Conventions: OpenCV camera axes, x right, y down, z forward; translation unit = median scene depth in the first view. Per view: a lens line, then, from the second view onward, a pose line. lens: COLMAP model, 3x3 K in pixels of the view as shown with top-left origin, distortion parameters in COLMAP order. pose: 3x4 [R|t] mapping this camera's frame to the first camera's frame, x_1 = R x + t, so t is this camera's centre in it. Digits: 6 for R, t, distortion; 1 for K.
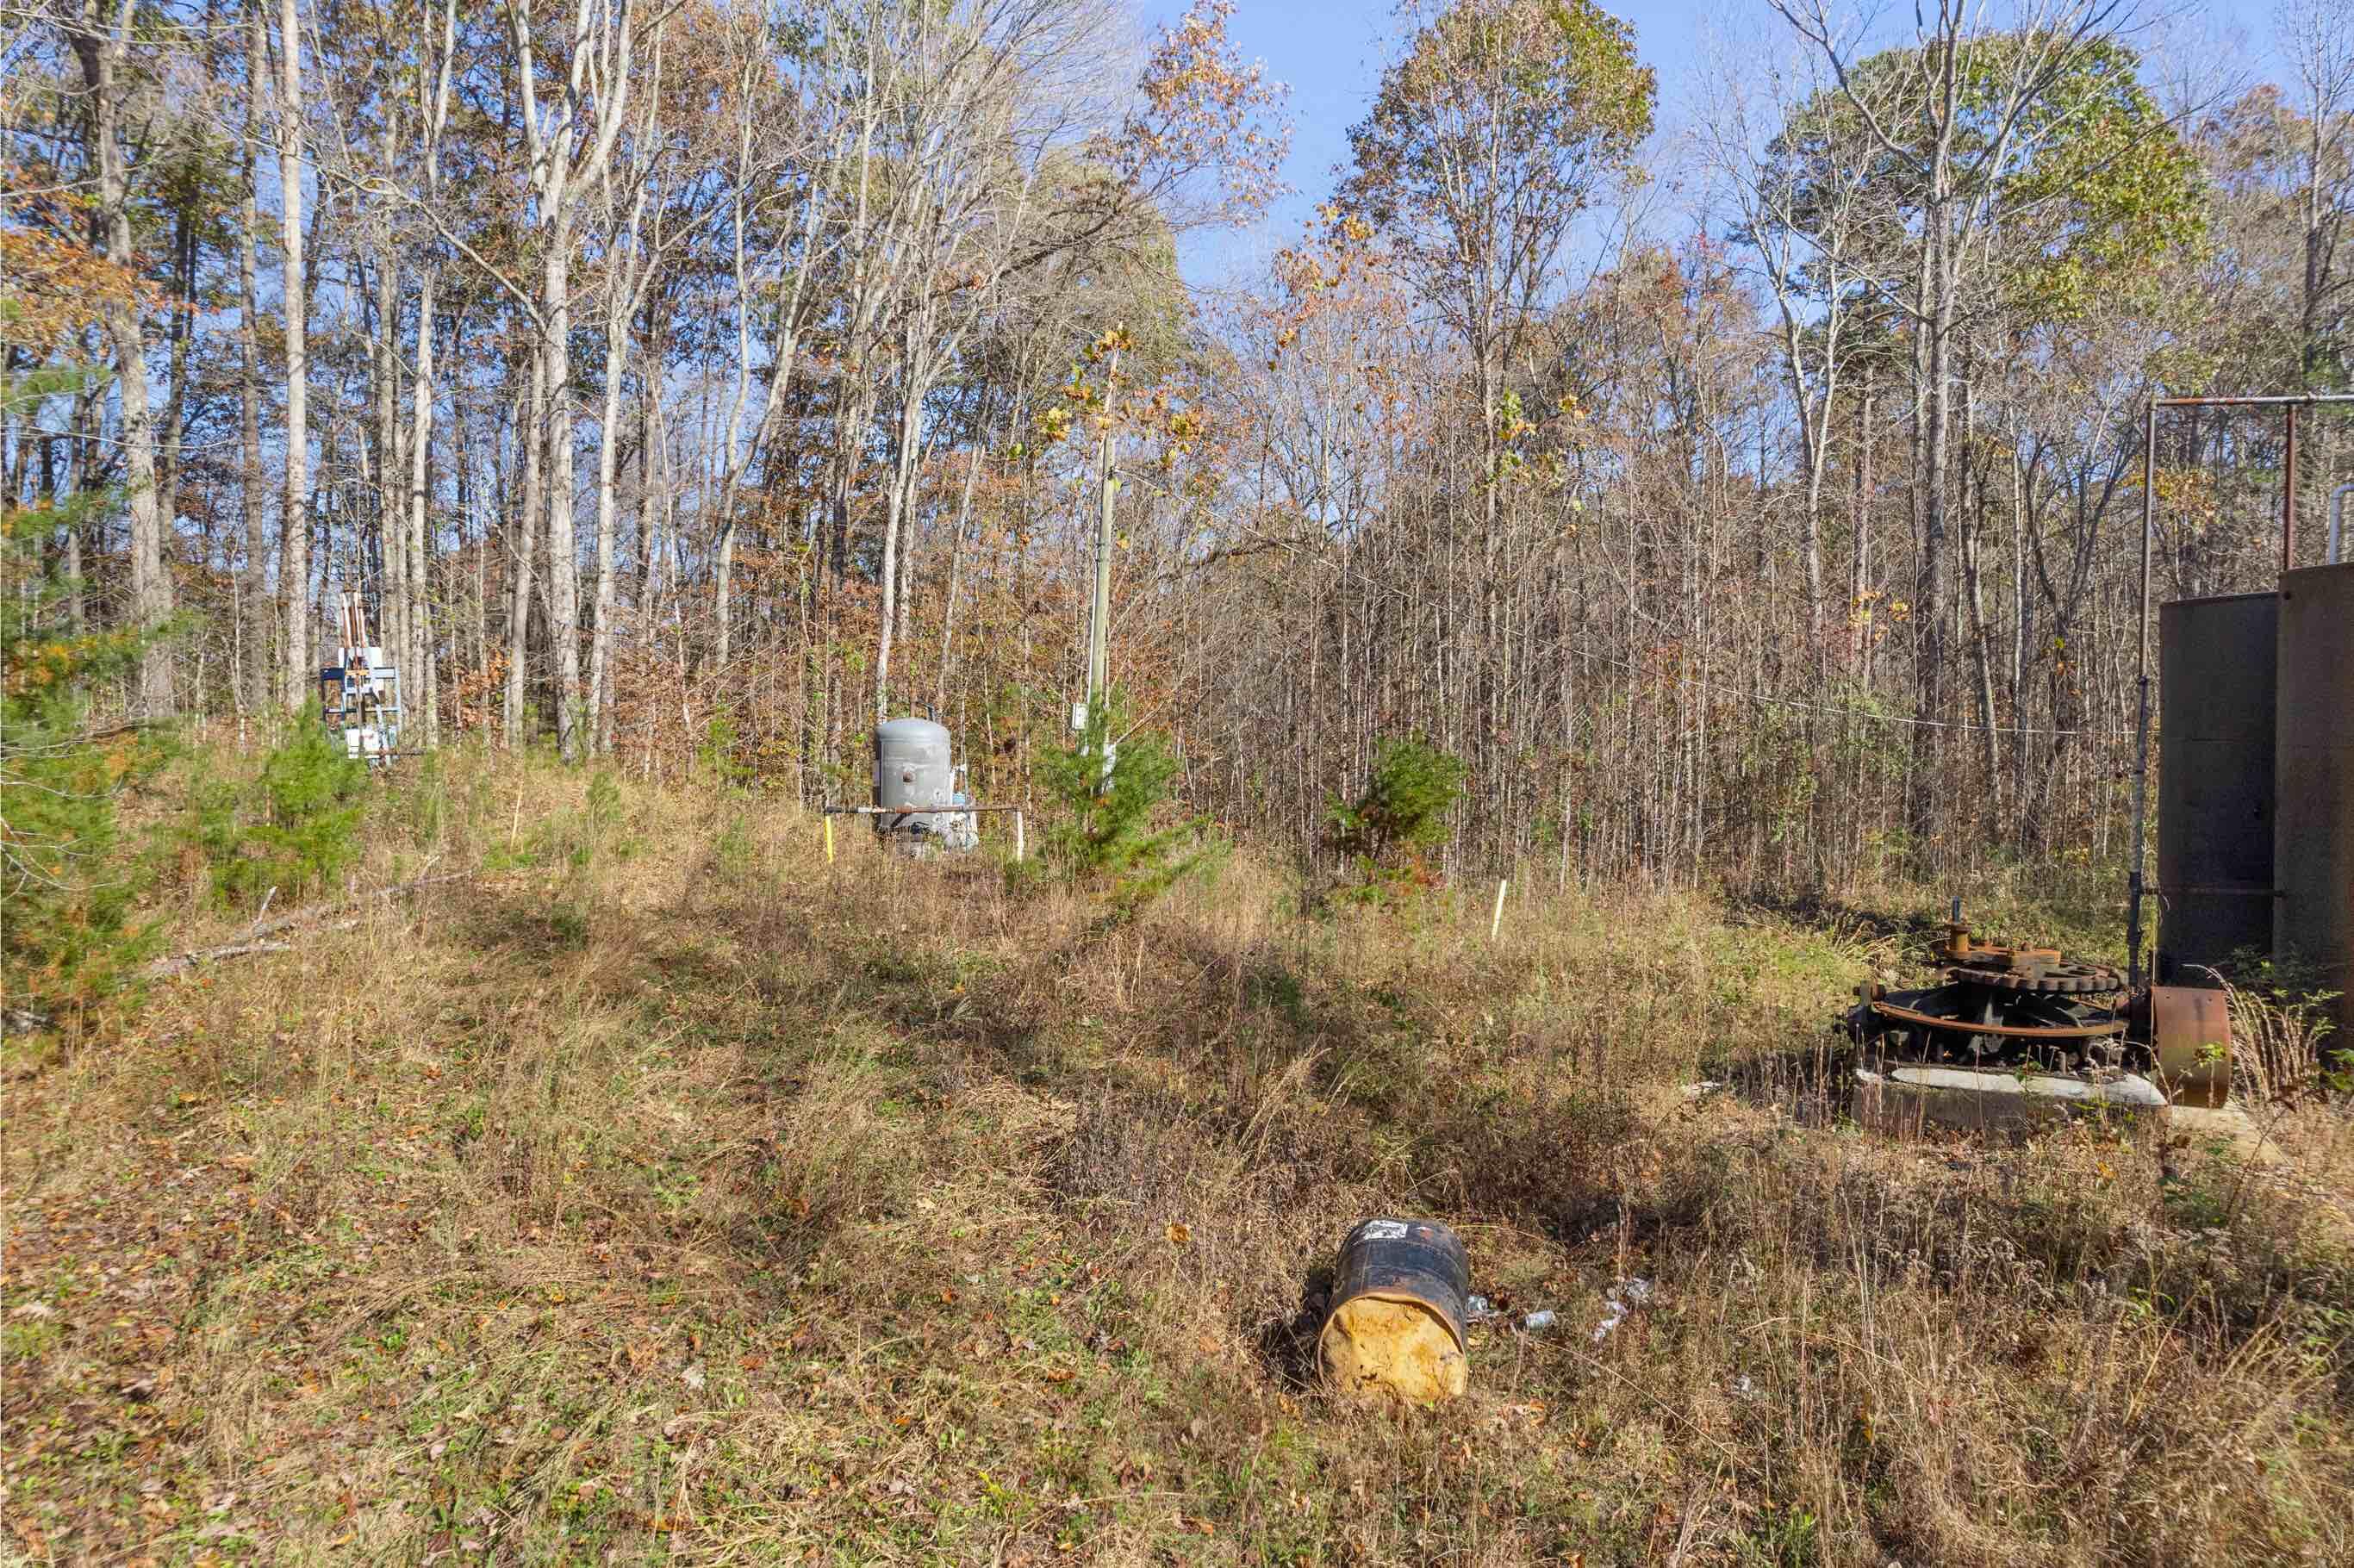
lens RADIAL K [[1501.6, 0, 1167.3], [0, 1501.6, 791.5], [0, 0, 1]] dist [-0.054970, 0.060054]
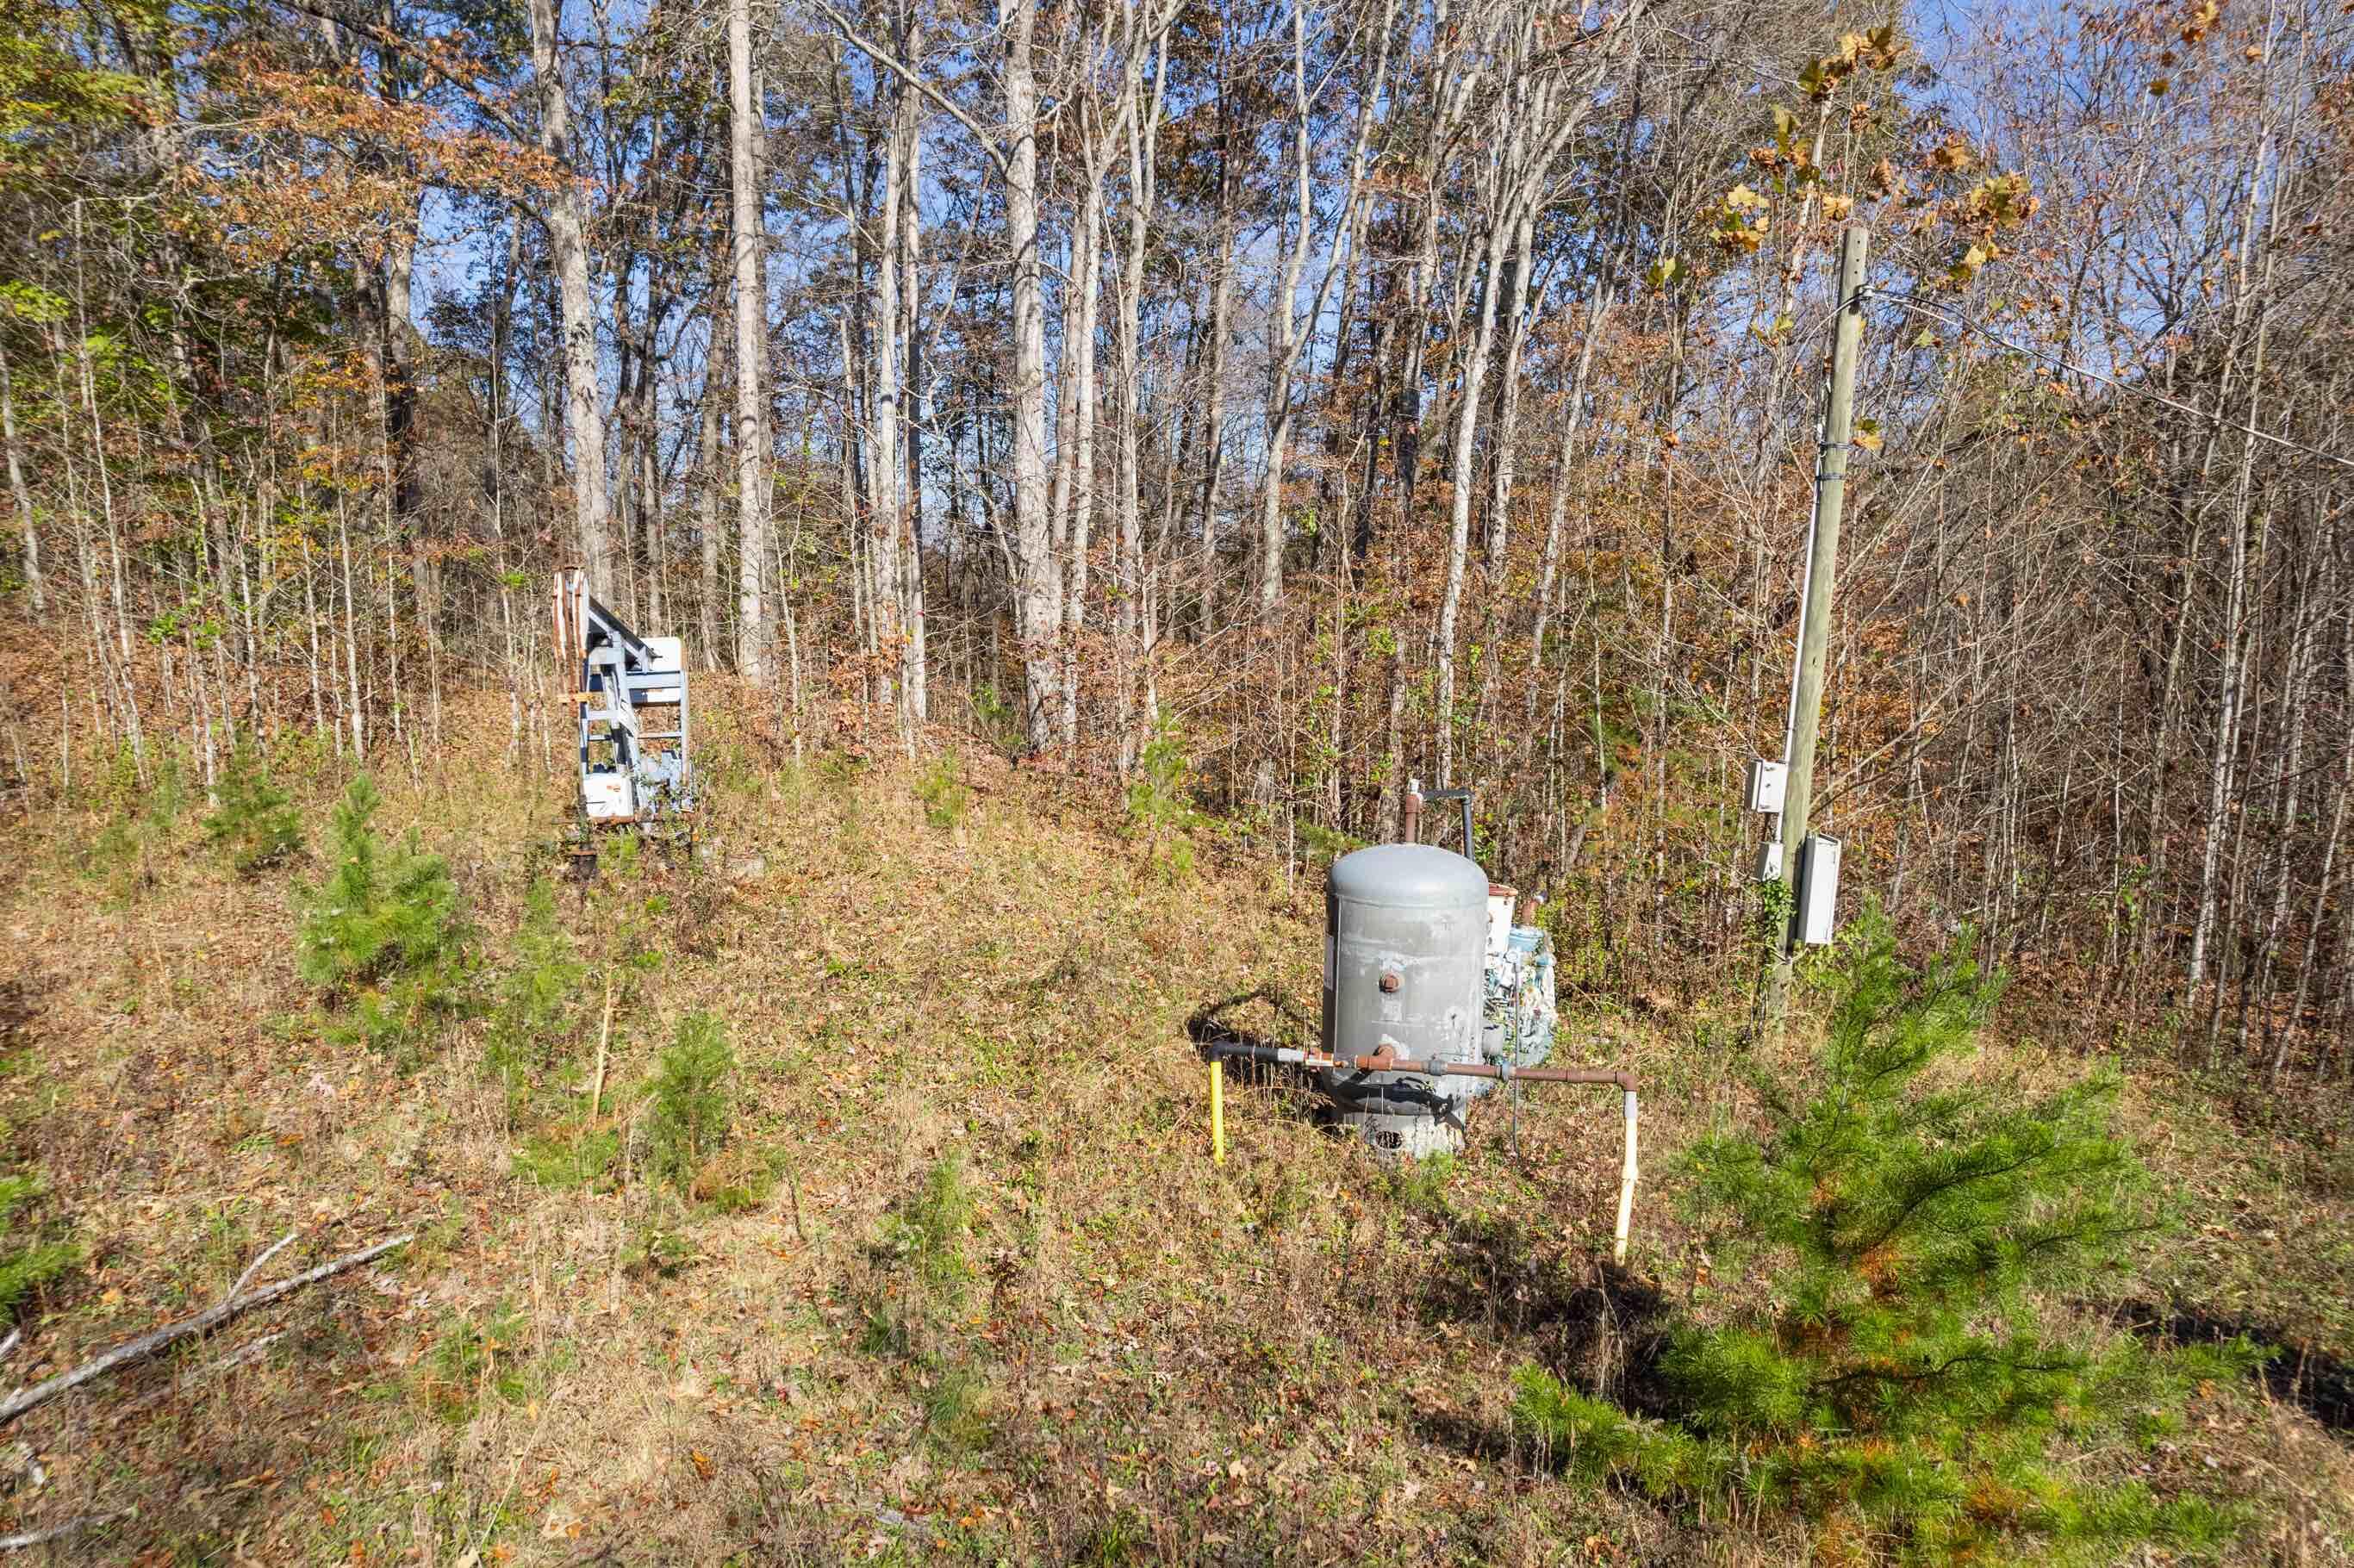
lens RADIAL K [[1501.6, 0, 1167.3], [0, 1501.6, 791.5], [0, 0, 1]] dist [-0.054970, 0.060054]
pose [[0.915387, 0.051147, -0.399314, -0.030255], [-0.016753, 0.995877, 0.089154, -0.067376], [0.402227, -0.074920, 0.912469, 0.326488]]
